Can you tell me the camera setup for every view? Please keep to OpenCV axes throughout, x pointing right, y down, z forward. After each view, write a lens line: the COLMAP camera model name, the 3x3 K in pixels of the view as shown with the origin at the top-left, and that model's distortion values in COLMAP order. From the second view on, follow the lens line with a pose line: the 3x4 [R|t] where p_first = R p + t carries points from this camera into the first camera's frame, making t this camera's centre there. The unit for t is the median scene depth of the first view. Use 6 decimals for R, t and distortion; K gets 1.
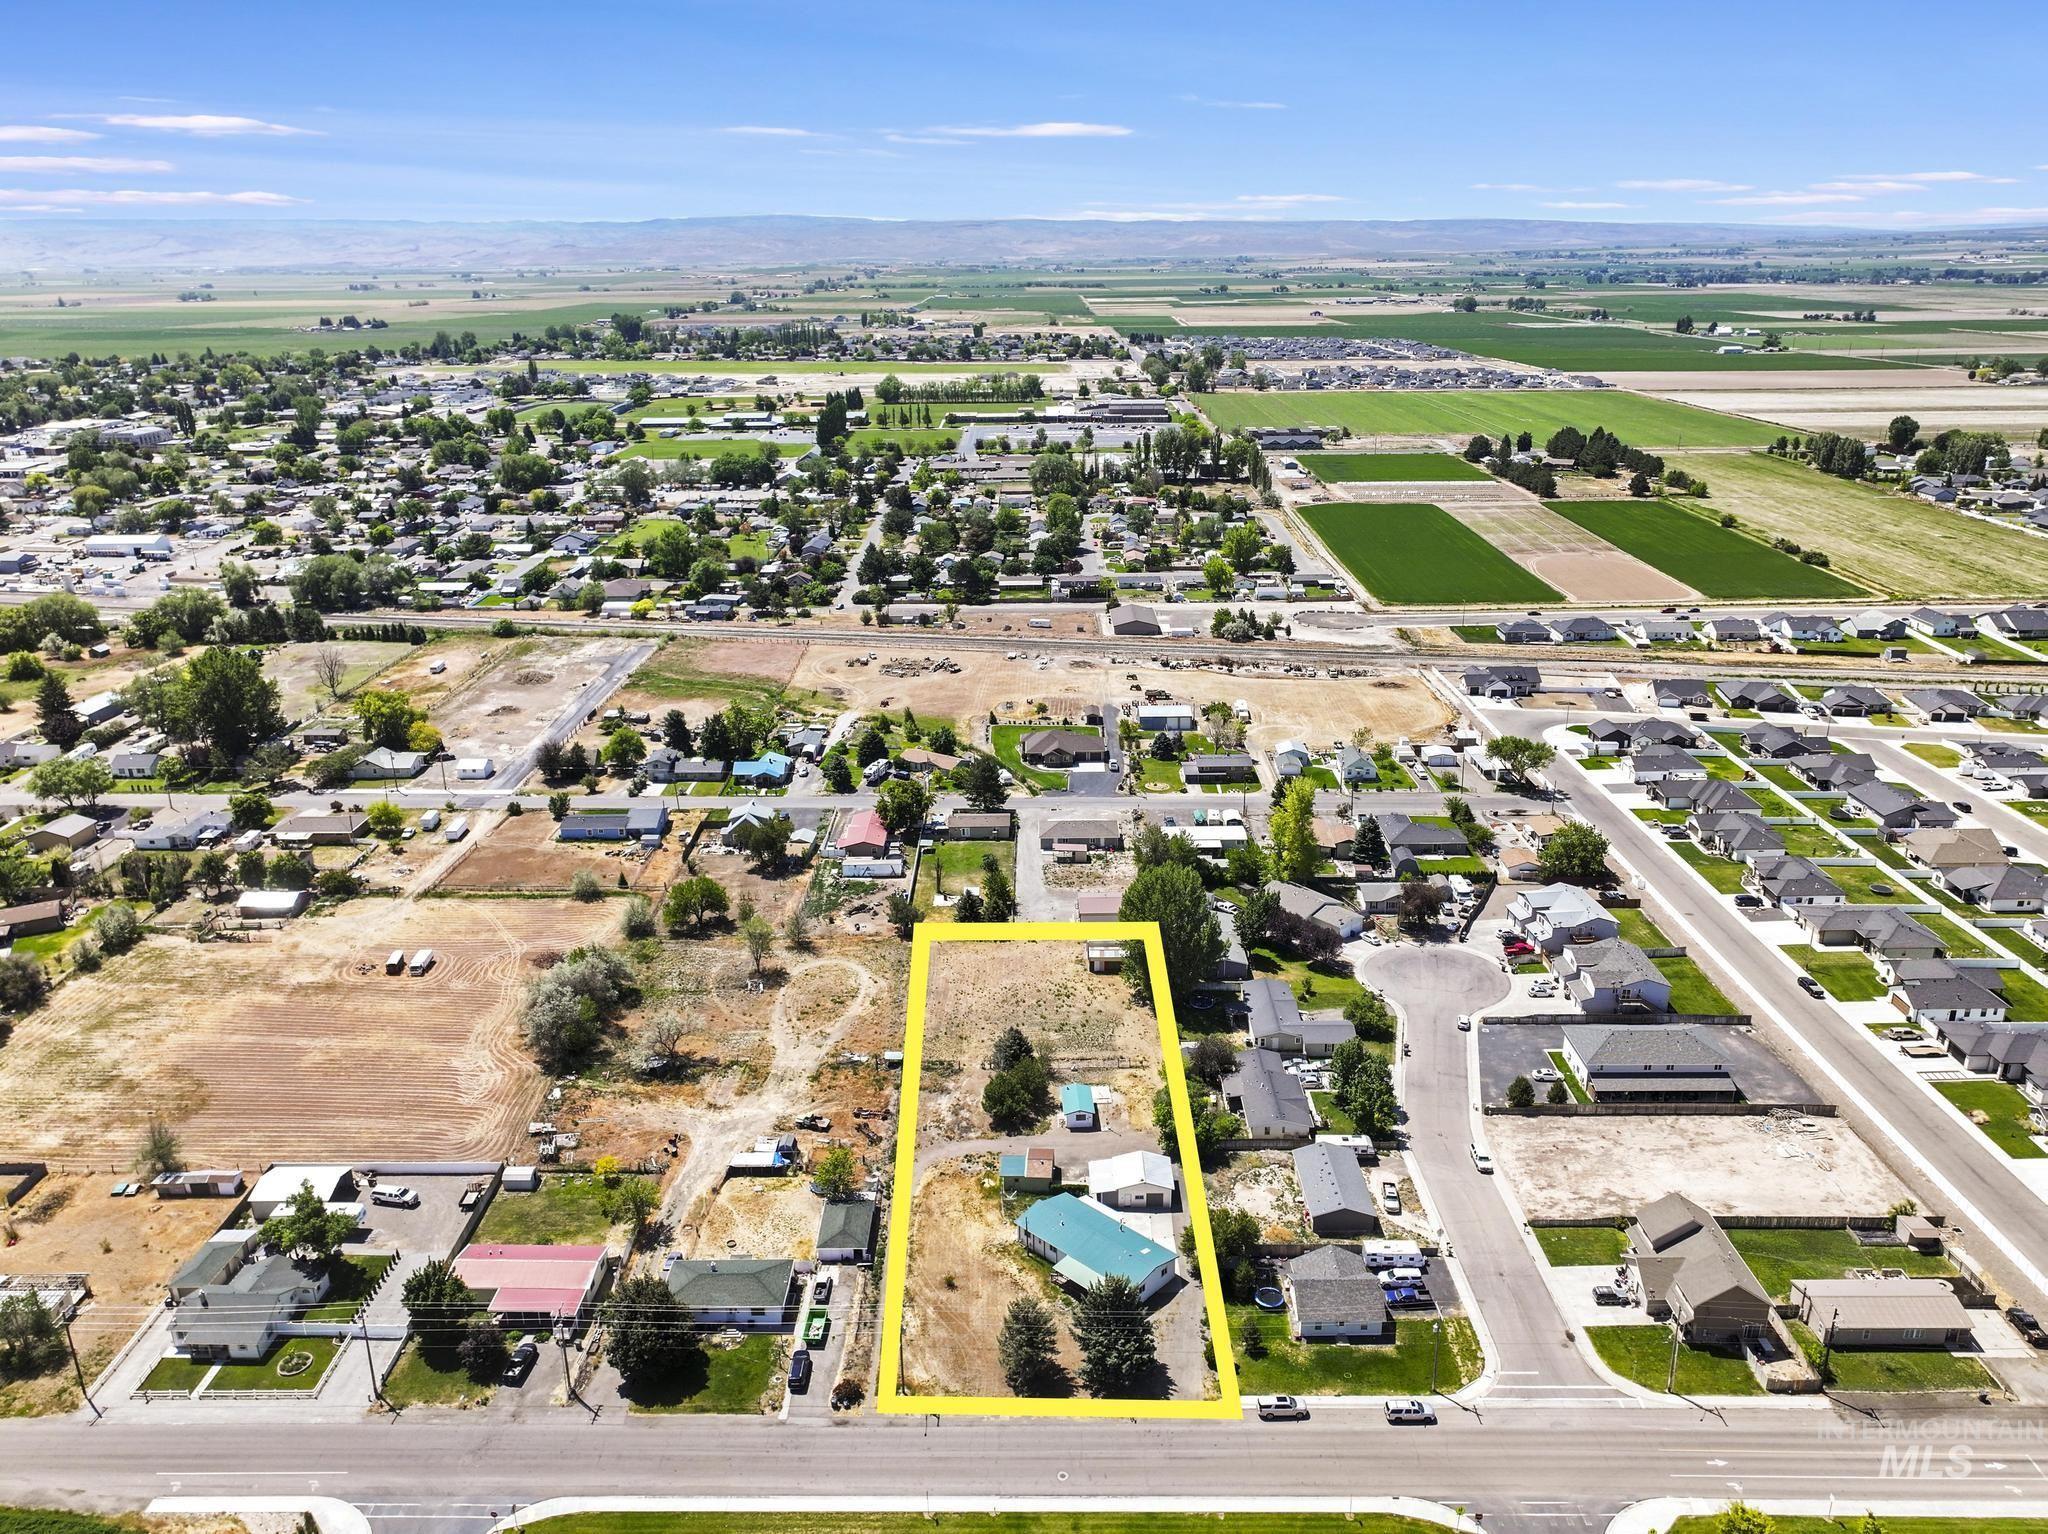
lens RADIAL K [[1439.9, 0, 1026.6], [0, 1439.9, 768.1], [0, 0, 1]] dist [0.010755, 0.004892]
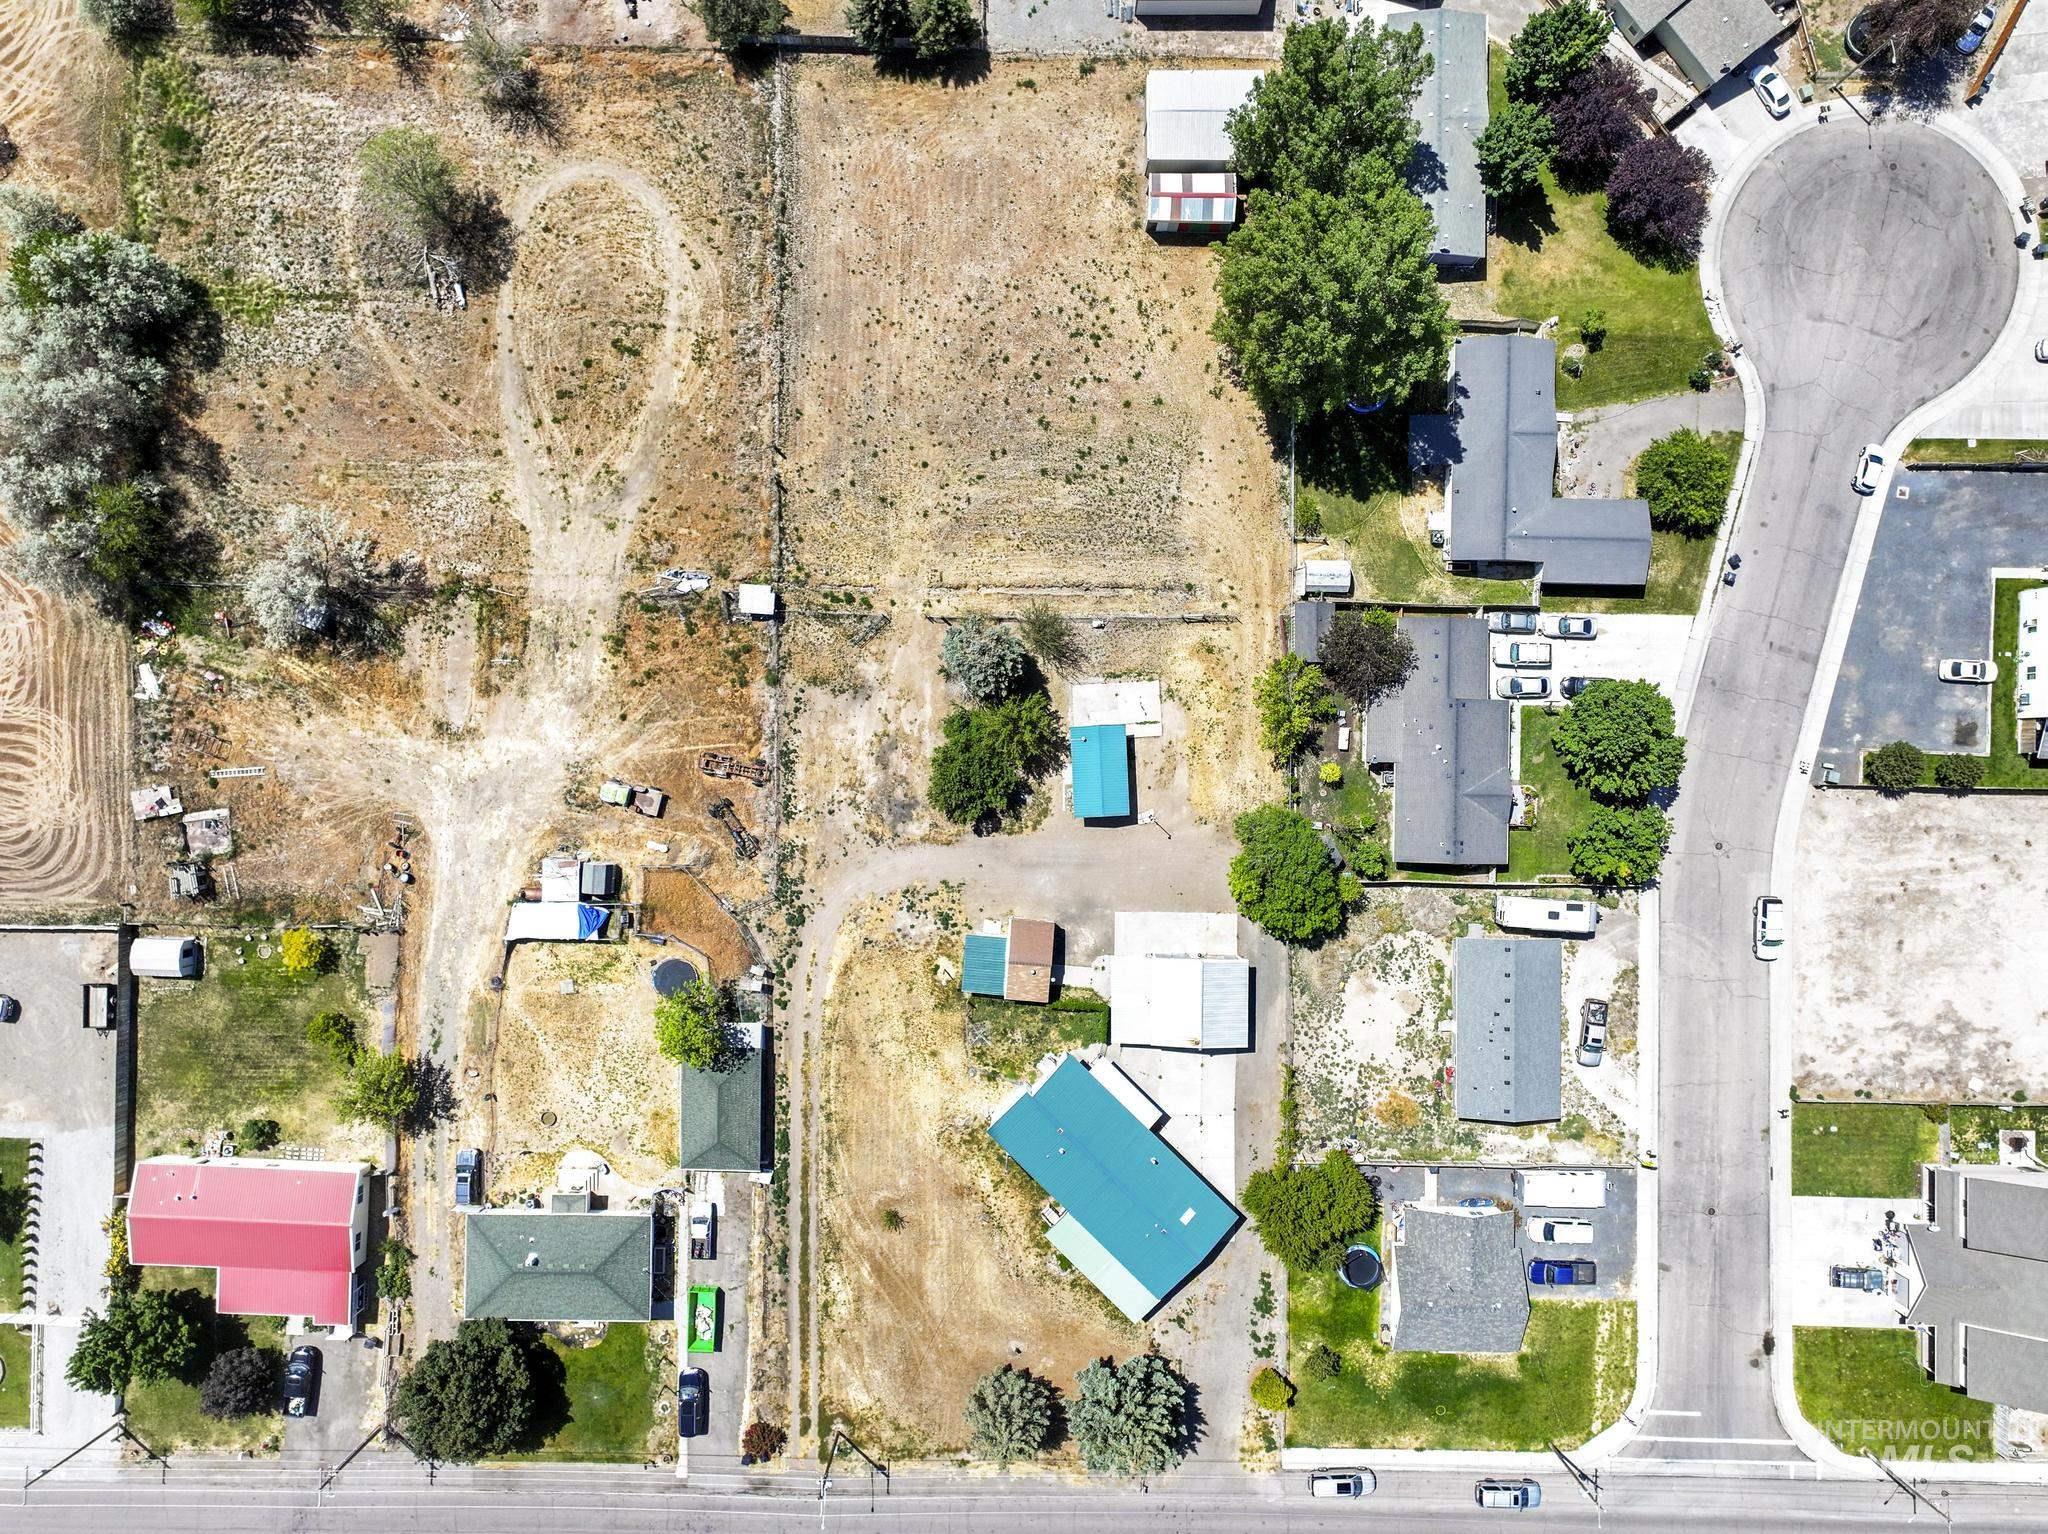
lens RADIAL K [[1439.9, 0, 1017.1], [0, 1439.9, 767.0], [0, 0, 1]] dist [0.010755, 0.004892]
pose [[0.999872, 0.007615, 0.014055, -0.005454], [-0.015818, 0.344420, 0.938682, -0.335961], [0.002307, -0.938785, 0.344497, 0.931848]]
